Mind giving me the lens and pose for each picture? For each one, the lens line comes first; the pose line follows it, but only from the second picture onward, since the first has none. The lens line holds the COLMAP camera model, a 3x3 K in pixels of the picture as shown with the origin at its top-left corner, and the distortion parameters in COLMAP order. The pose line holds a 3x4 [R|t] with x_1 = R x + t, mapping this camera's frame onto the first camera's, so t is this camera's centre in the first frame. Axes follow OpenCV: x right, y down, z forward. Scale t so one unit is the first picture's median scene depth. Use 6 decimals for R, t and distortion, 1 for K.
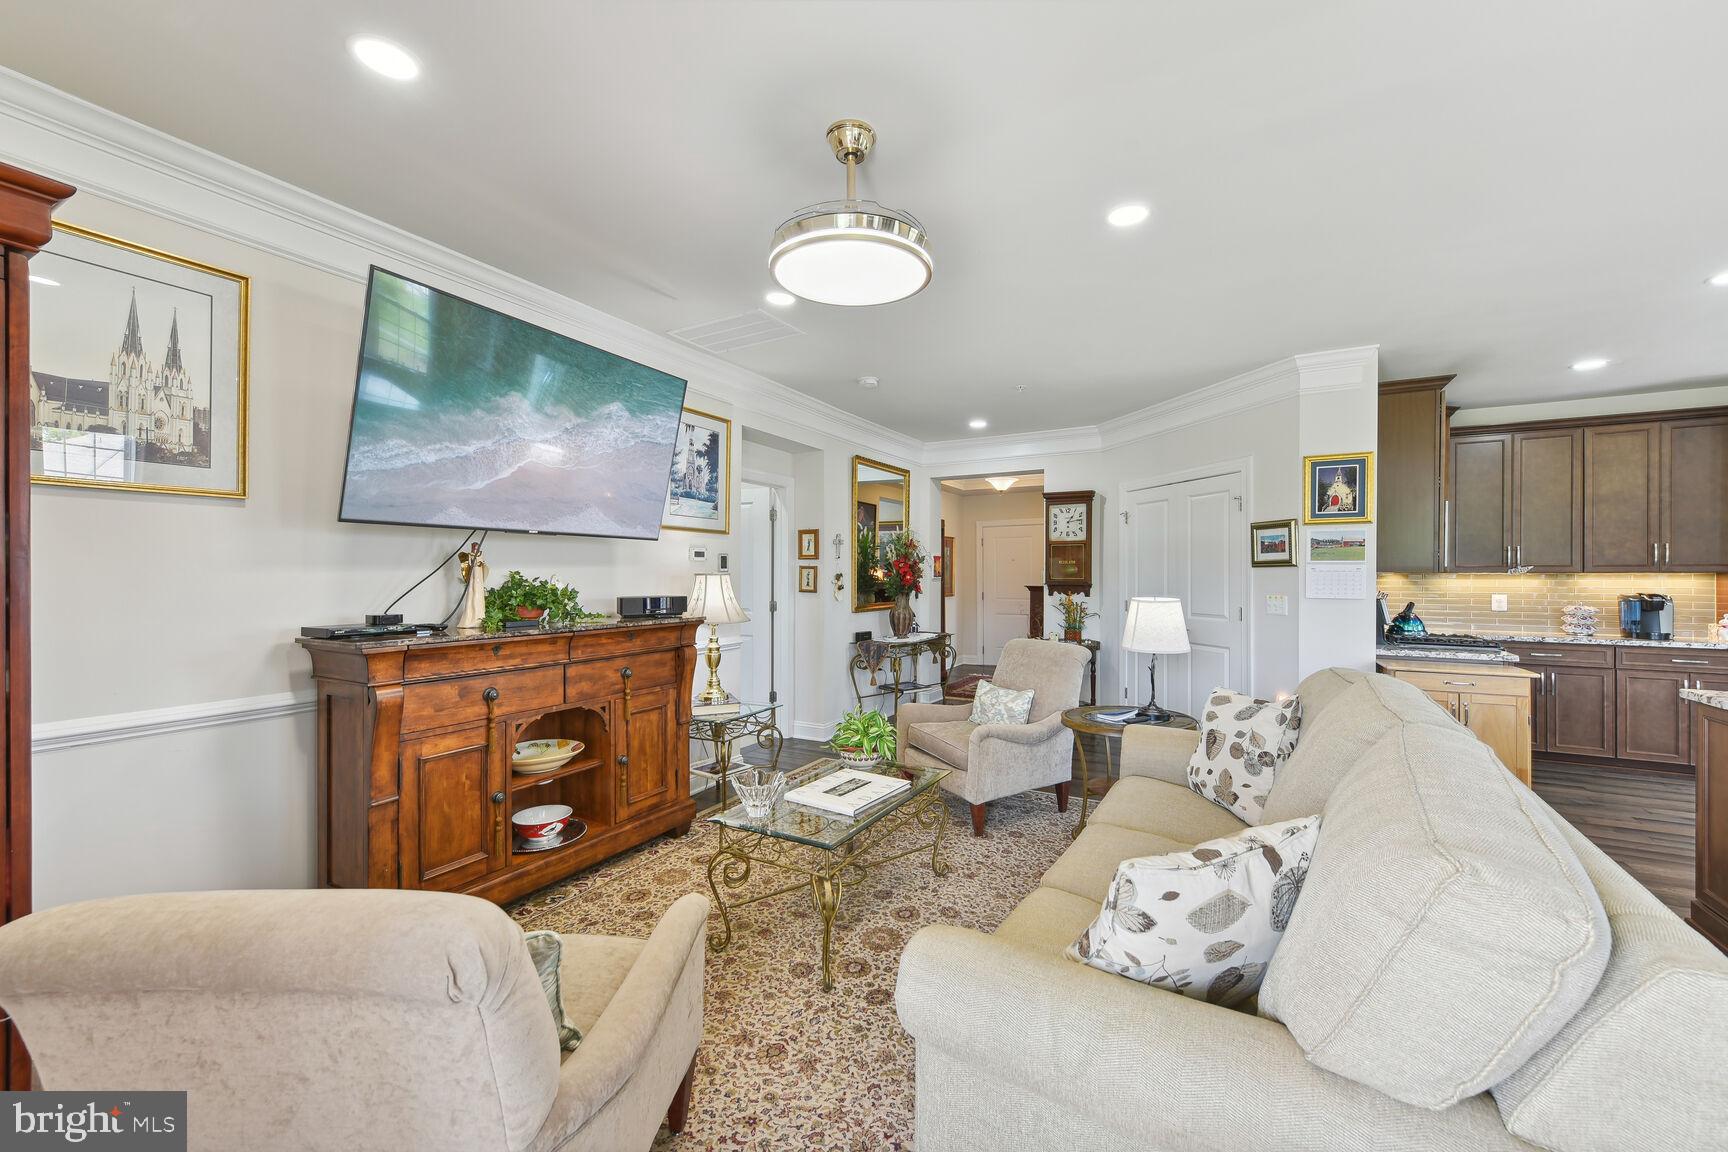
lens RADIAL K [[677.0, 0, 859.9], [0, 677.0, 574.0], [0, 0, 1]] dist [0.001571, 0.000210]
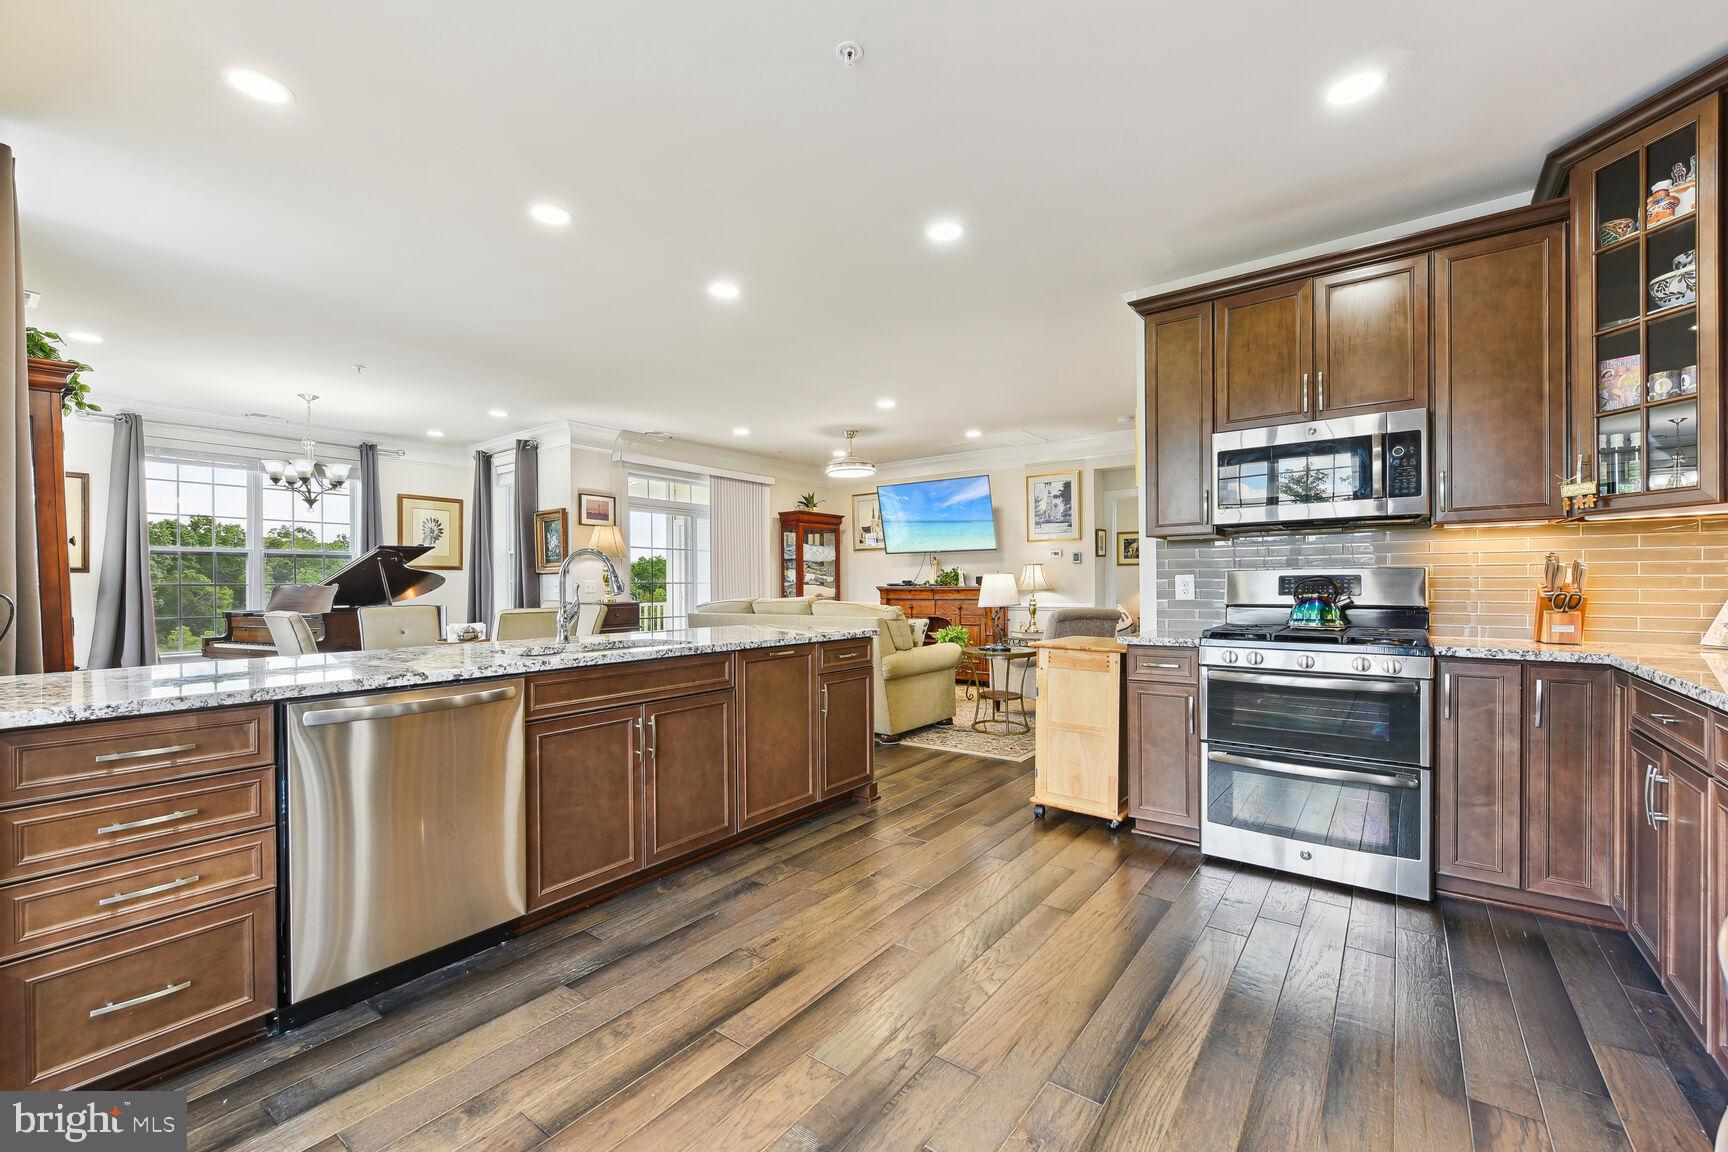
lens RADIAL K [[714.2, 0, 854.4], [0, 714.2, 588.1], [0, 0, 1]] dist [0.002274, -0.000033]
pose [[-0.132199, 0.003381, -0.991217, 1.606521], [0.008136, 0.999964, 0.002326, 0.049911], [0.991190, -0.007757, -0.132222, 0.691961]]
